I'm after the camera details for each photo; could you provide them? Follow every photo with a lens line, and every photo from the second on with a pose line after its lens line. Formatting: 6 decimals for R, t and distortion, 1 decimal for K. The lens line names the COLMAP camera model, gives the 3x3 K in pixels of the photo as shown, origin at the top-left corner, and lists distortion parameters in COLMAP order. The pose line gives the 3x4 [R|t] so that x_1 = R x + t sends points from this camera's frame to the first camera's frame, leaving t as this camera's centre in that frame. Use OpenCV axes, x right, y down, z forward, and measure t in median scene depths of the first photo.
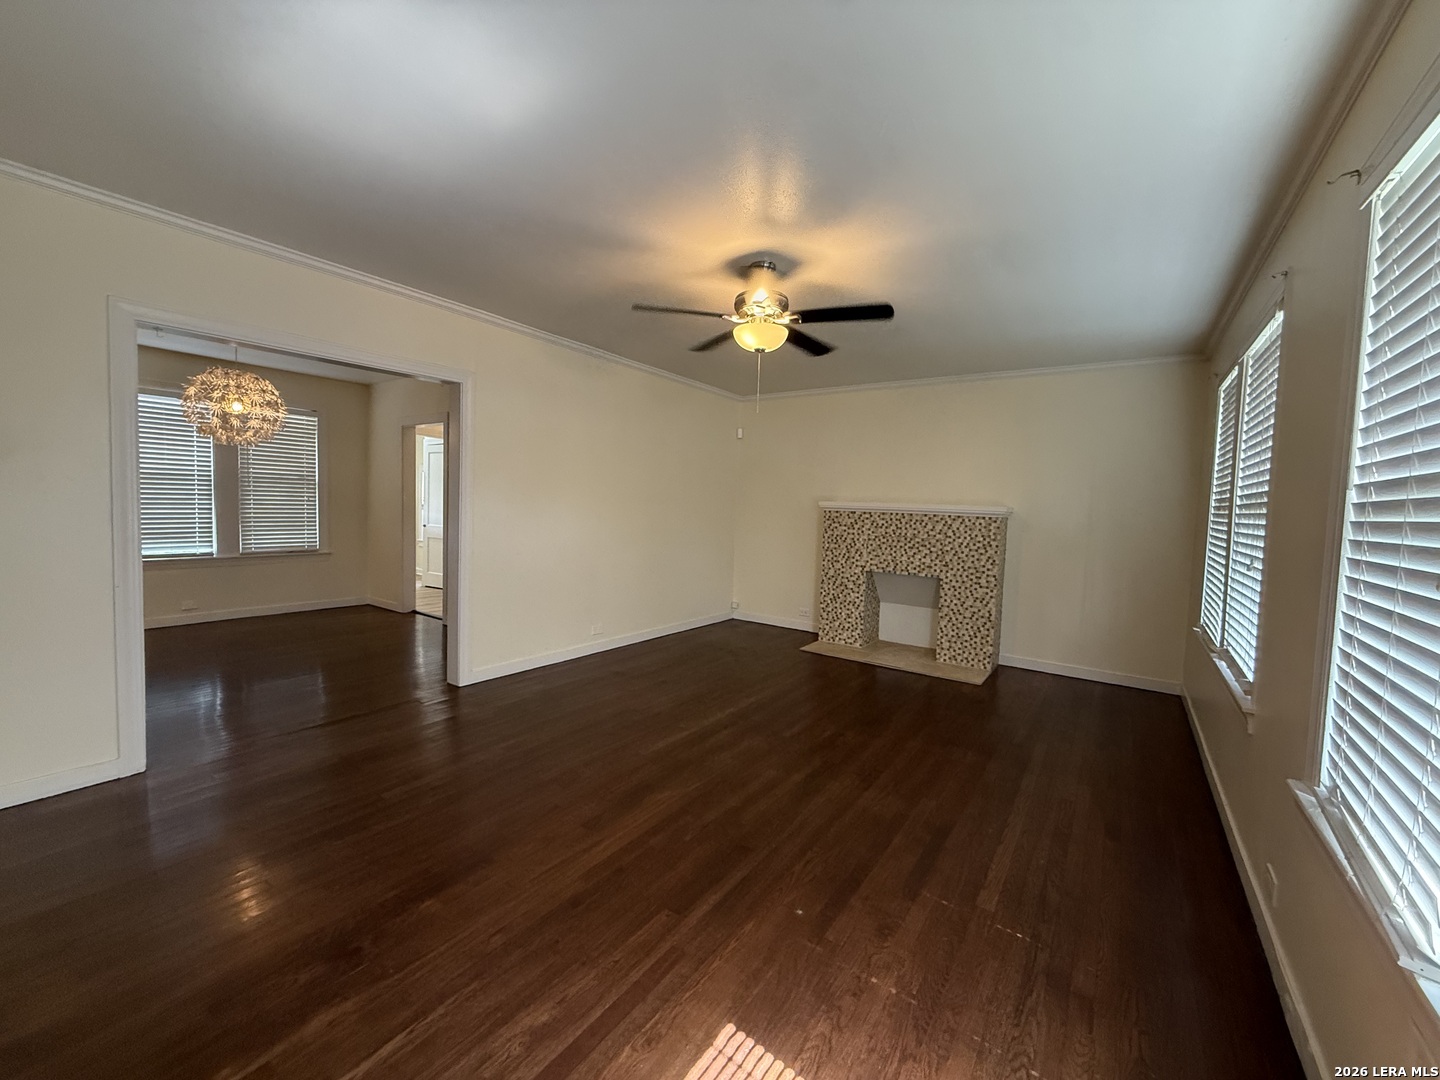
lens RADIAL K [[575.0, 0, 717.8], [0, 575.0, 535.5], [0, 0, 1]] dist [-0.000409, 0.000117]
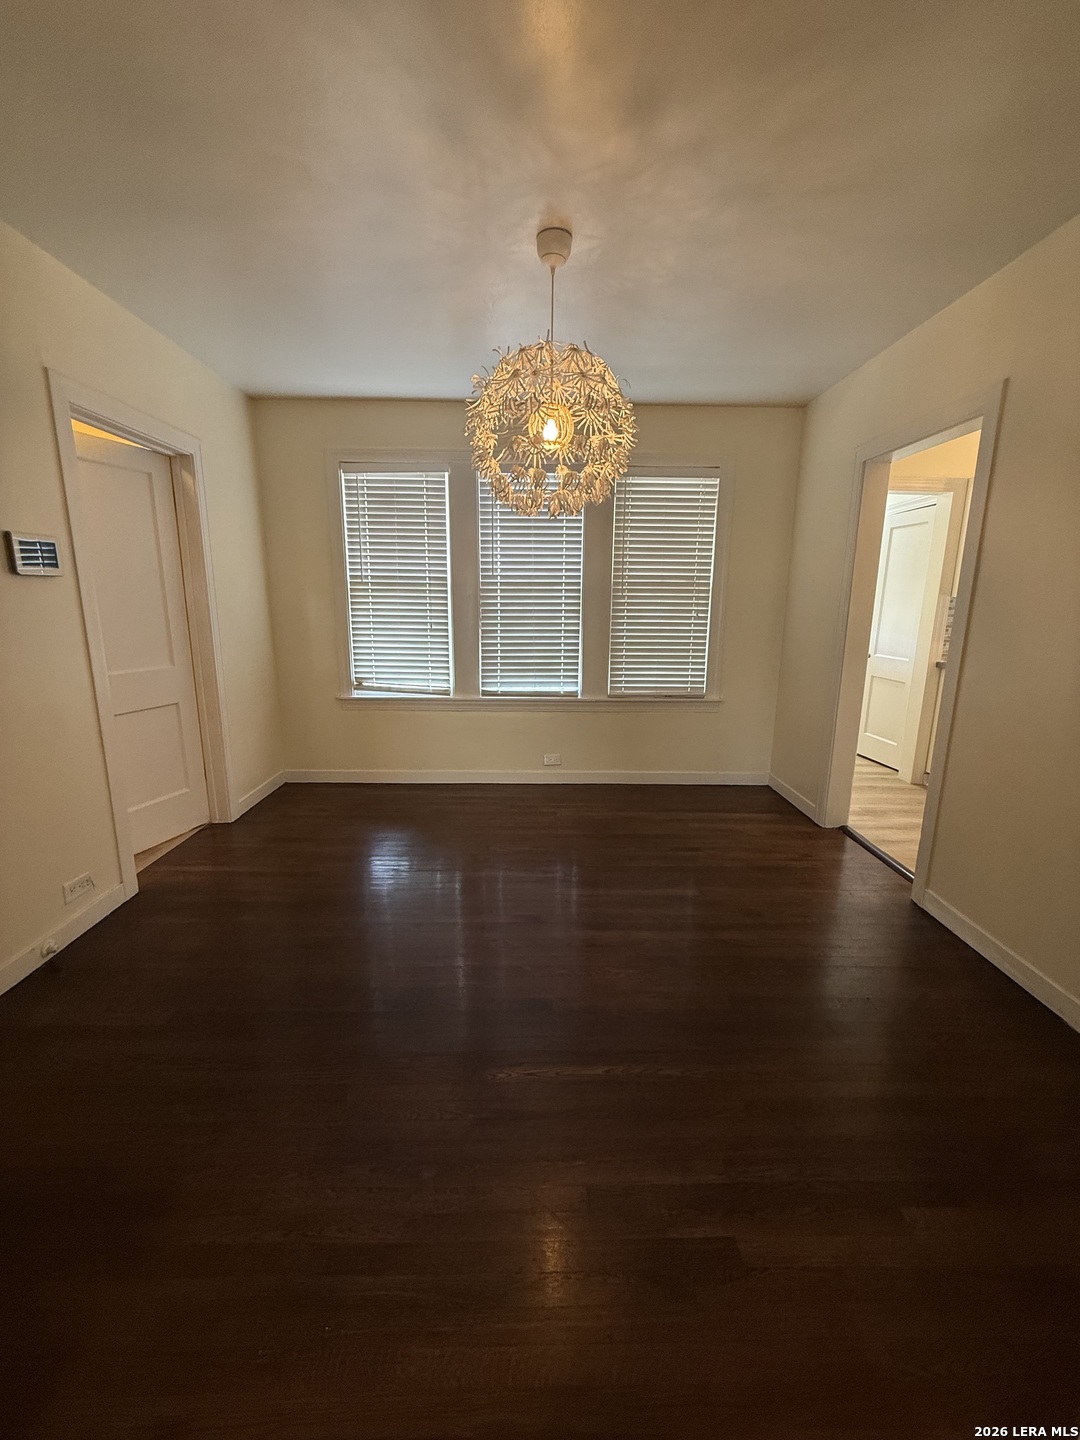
lens RADIAL K [[577.1, 0, 540.7], [0, 577.1, 723.8], [0, 0, 1]] dist [0.000777, -0.000042]
pose [[0.578702, 0.136083, -0.804105, -0.351094], [-0.034975, 0.989214, 0.142239, -0.036553], [0.814789, -0.054190, 0.577220, 0.601424]]
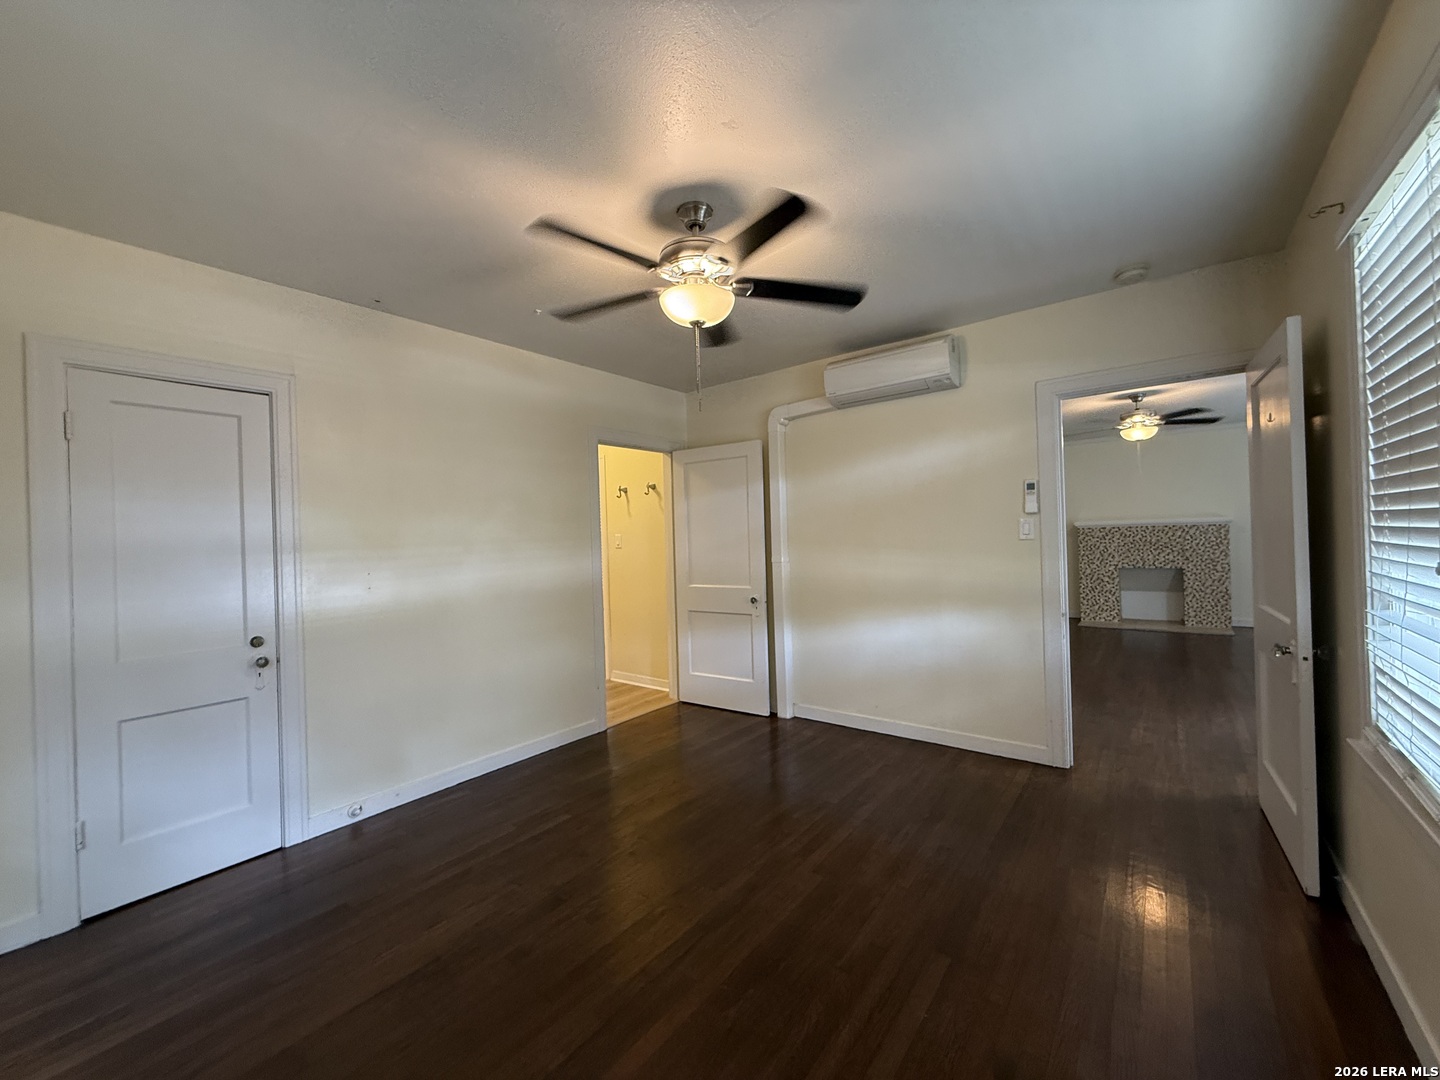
lens RADIAL K [[577.1, 0, 714.0], [0, 577.1, 537.7], [0, 0, 1]] dist [0.000777, -0.000042]
pose [[0.996351, -0.066994, -0.052878, -0.728433], [0.063900, 0.996259, -0.058187, 0.005933], [0.056578, 0.054595, 0.996904, -0.541437]]
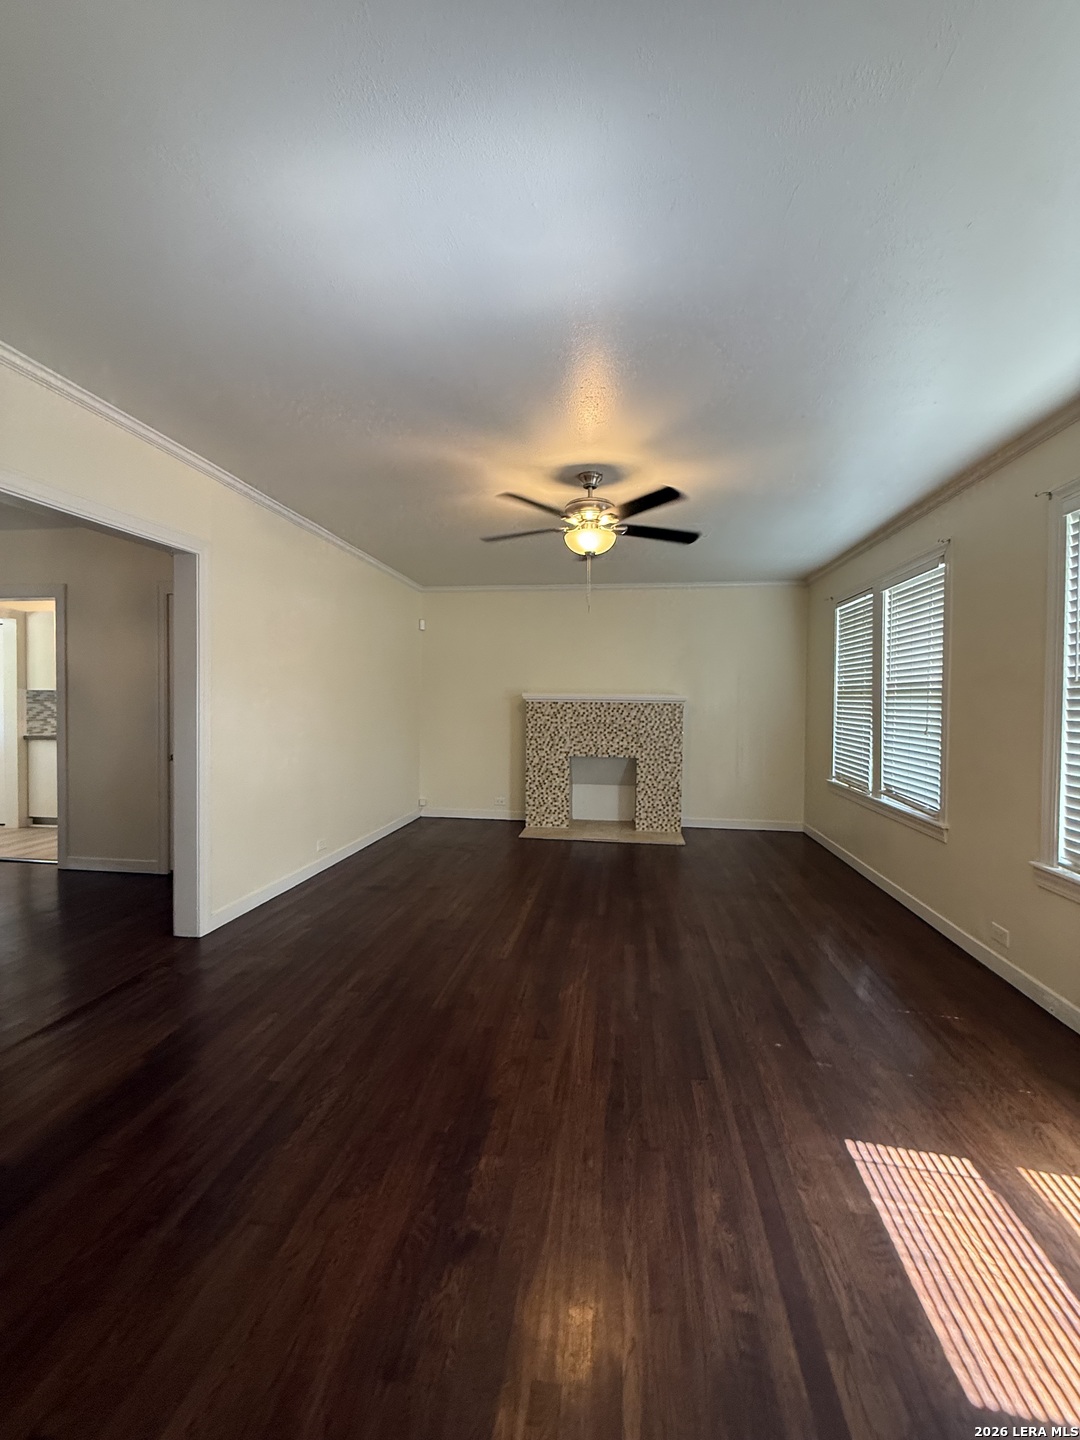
lens RADIAL K [[575.0, 0, 544.6], [0, 575.0, 711.3], [0, 0, 1]] dist [-0.000409, 0.000117]
pose [[0.888198, -0.034028, 0.458199, -0.304681], [0.046317, 0.998805, -0.015607, -0.009586], [-0.457120, 0.035084, 0.888713, 0.060424]]
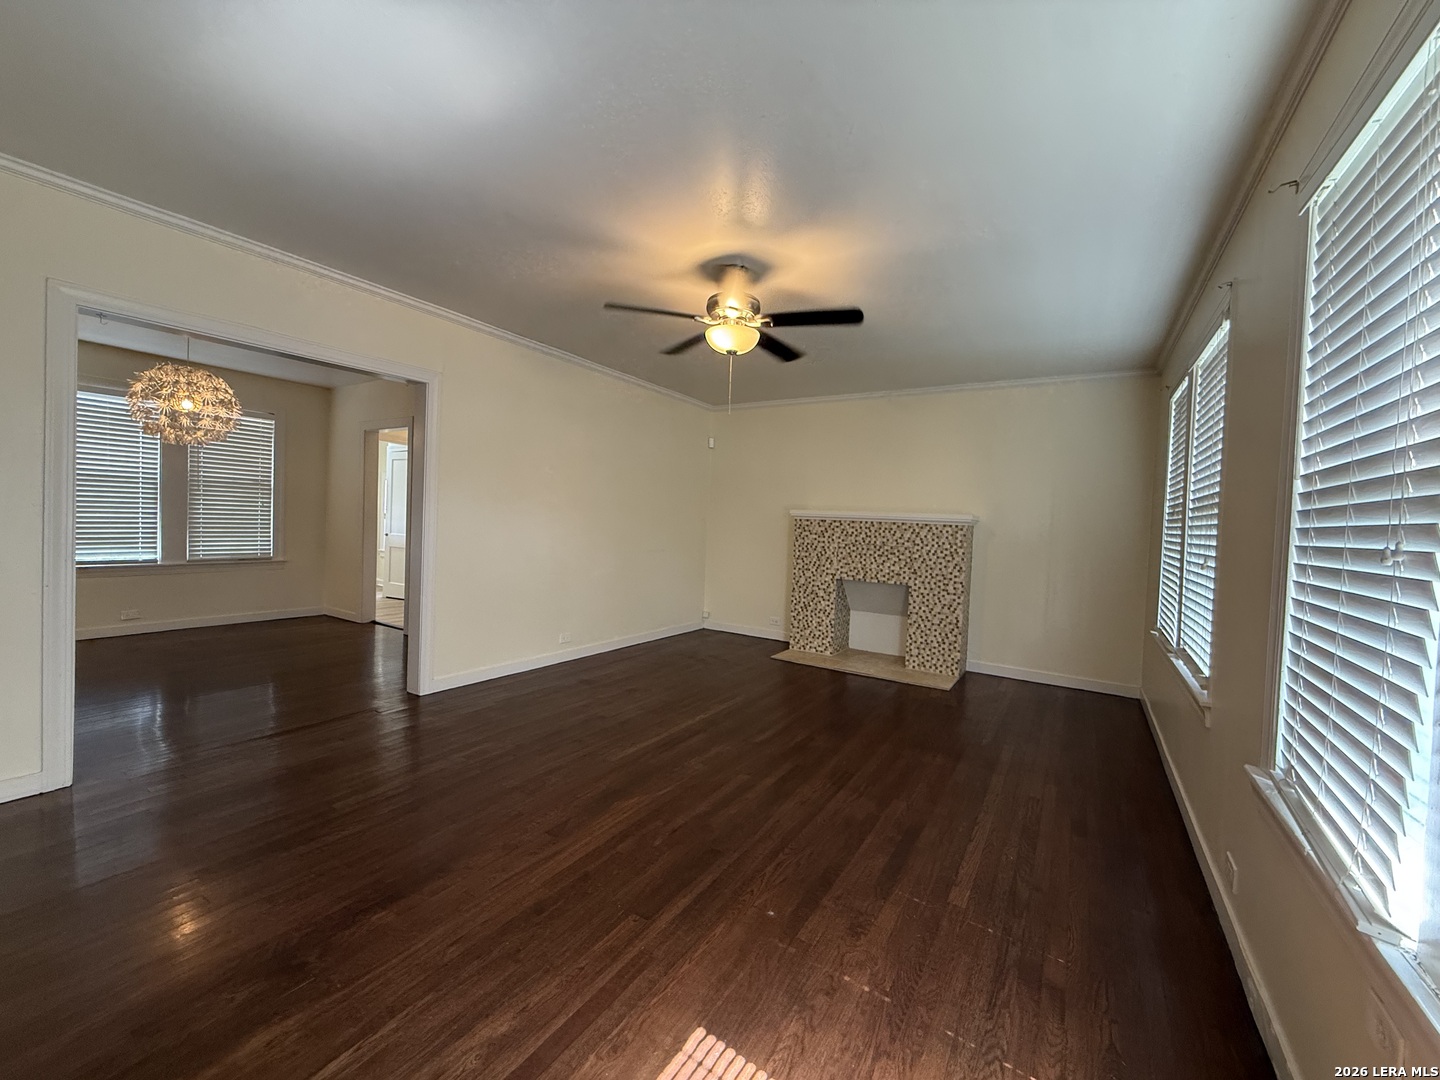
lens RADIAL K [[575.0, 0, 717.8], [0, 575.0, 535.5], [0, 0, 1]] dist [-0.000409, 0.000117]
pose [[0.998739, 0.004213, 0.050021, -0.000031], [-0.002828, 0.999612, -0.027722, 0.015587], [-0.050119, 0.027546, 0.998363, 0.004274]]
